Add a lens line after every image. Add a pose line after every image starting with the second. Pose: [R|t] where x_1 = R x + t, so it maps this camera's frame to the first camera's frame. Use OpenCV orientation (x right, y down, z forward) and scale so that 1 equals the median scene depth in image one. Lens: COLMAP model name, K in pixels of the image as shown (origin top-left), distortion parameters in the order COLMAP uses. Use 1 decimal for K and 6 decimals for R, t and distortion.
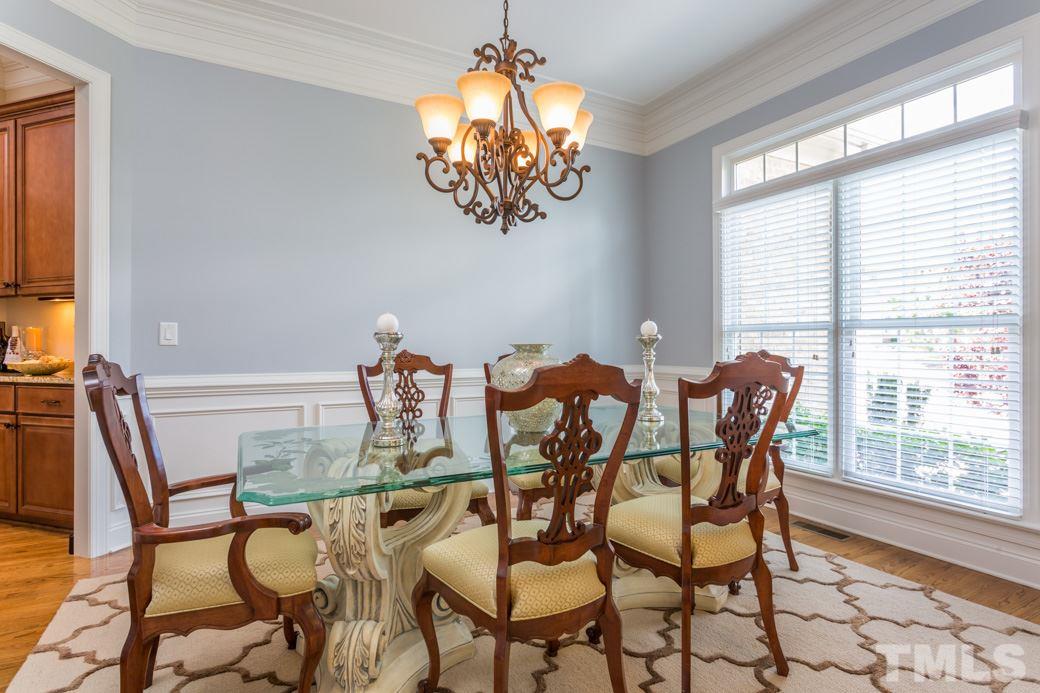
lens RADIAL K [[503.2, 0, 520.9], [0, 503.2, 342.6], [0, 0, 1]] dist [-0.001041, -0.000548]
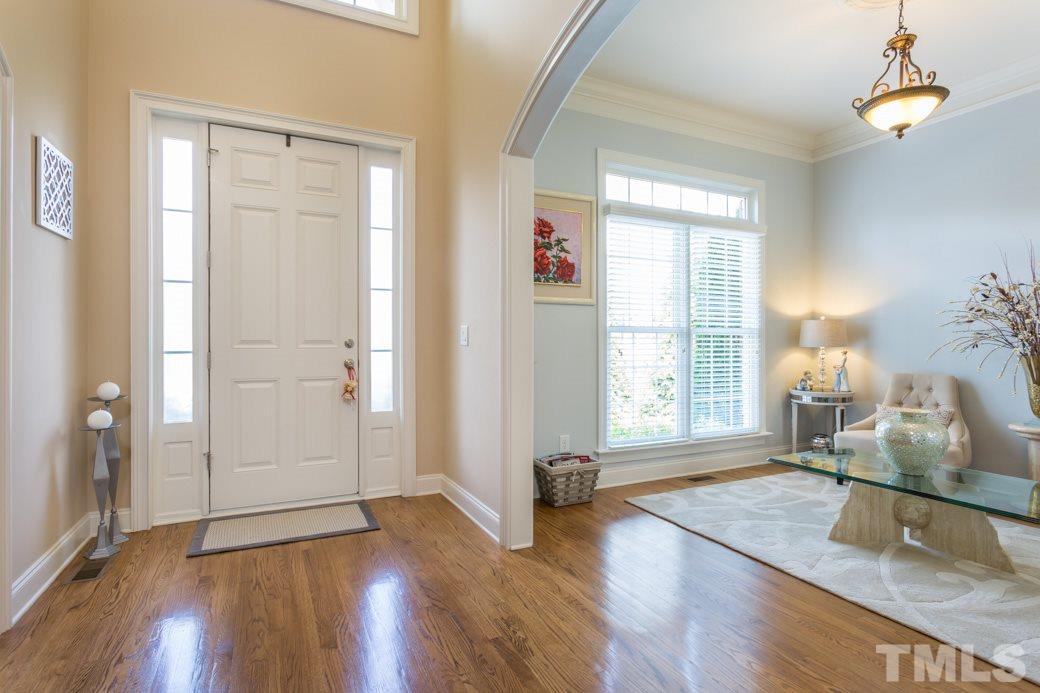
lens RADIAL K [[503.2, 0, 520.9], [0, 503.2, 342.6], [0, 0, 1]] dist [-0.001041, -0.000548]
pose [[0.076279, 0.001790, 0.997085, -0.766901], [-0.001657, 0.999997, -0.001668, 0.002412], [-0.997085, -0.001525, 0.076282, 1.308142]]
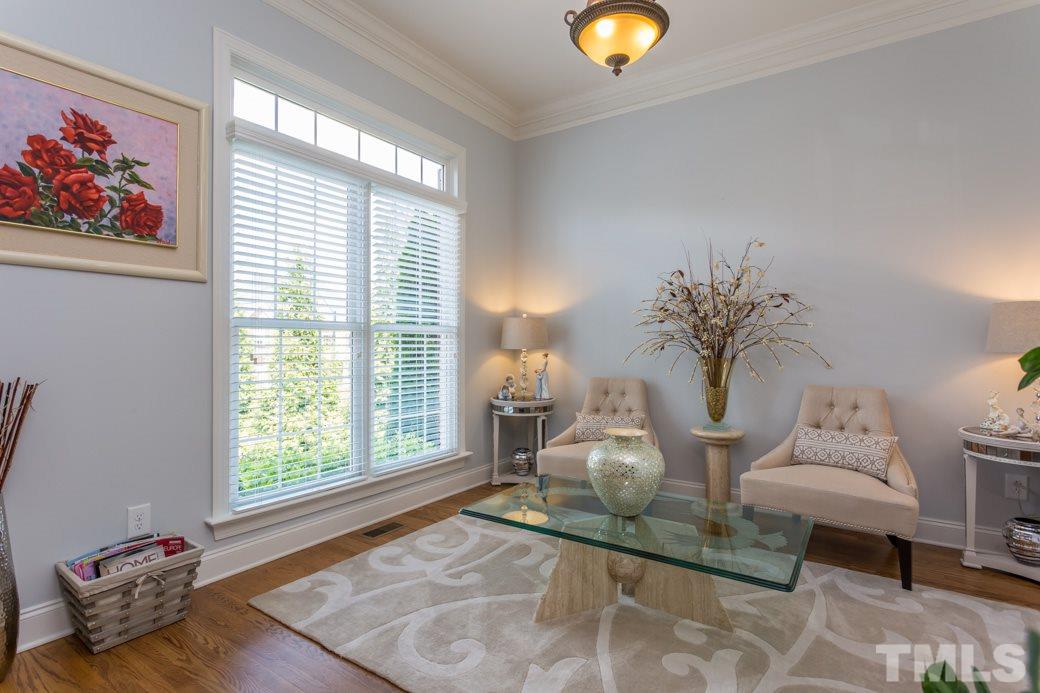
lens RADIAL K [[503.2, 0, 520.9], [0, 503.2, 342.6], [0, 0, 1]] dist [-0.001041, -0.000548]
pose [[-0.448571, 0.000618, 0.893747, -0.406441], [-0.002991, 0.999993, -0.002193, -0.001158], [-0.893742, -0.003656, -0.448566, 1.138888]]
